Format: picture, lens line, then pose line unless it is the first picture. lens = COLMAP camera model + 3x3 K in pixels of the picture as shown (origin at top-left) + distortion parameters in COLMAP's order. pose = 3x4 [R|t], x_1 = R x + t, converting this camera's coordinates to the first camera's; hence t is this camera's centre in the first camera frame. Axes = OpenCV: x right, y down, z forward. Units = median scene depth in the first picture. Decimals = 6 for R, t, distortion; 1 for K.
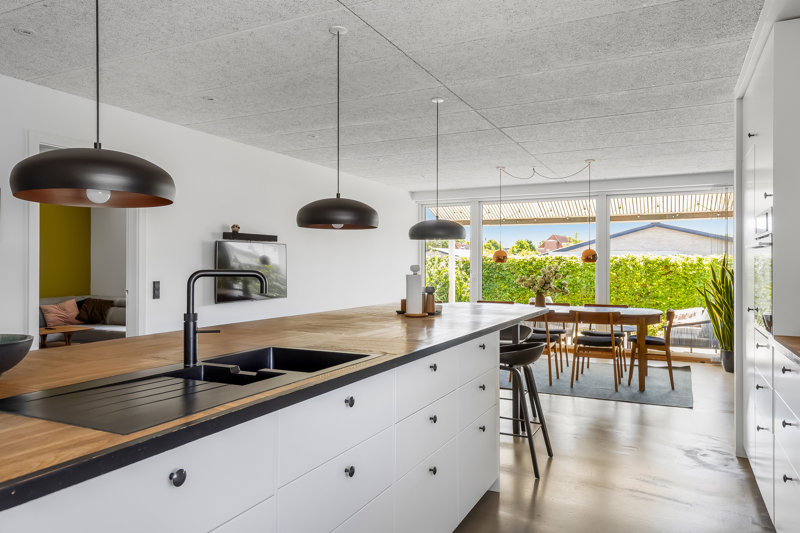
lens RADIAL K [[552.1, 0, 399.7], [0, 552.1, 264.6], [0, 0, 1]] dist [0.002285, -0.003537]
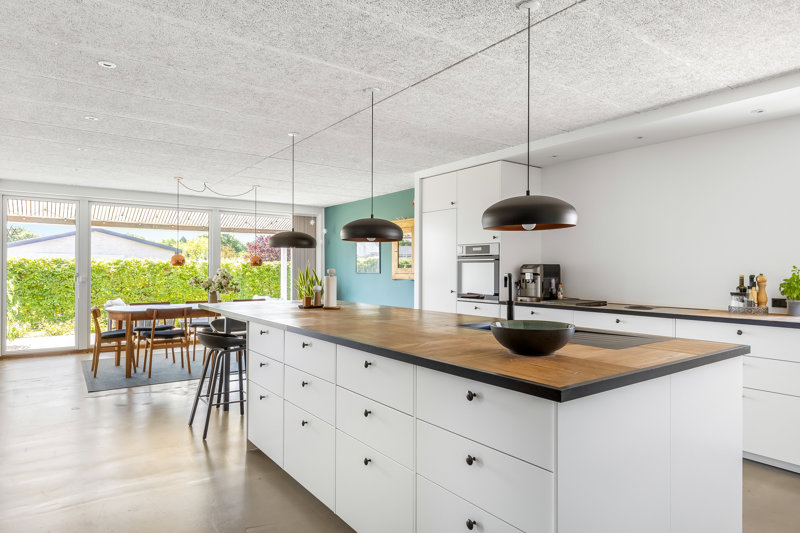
lens RADIAL K [[479.6, 0, 403.2], [0, 479.6, 270.9], [0, 0, 1]] dist [-0.009864, -0.002763]
pose [[0.454808, -0.004589, 0.890578, -0.305693], [-0.002482, 0.999976, 0.006420, -0.000476], [-0.890586, -0.005131, 0.454786, 0.116441]]
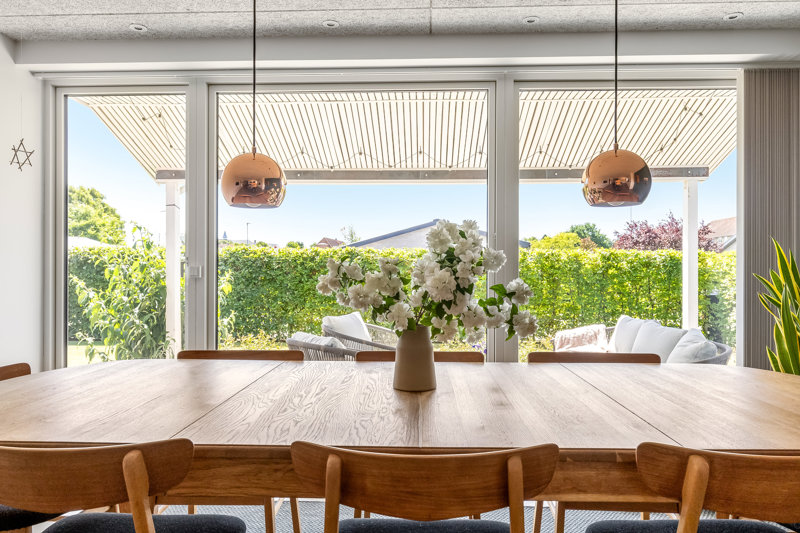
lens RADIAL K [[552.1, 0, 408.4], [0, 552.1, 269.1], [0, 0, 1]] dist [0.002285, -0.003537]
pose [[0.911780, -0.000717, 0.410678, 0.096371], [-0.000034, 0.999998, 0.001820, 0.015419], [-0.410679, -0.001673, 0.911779, 0.502369]]
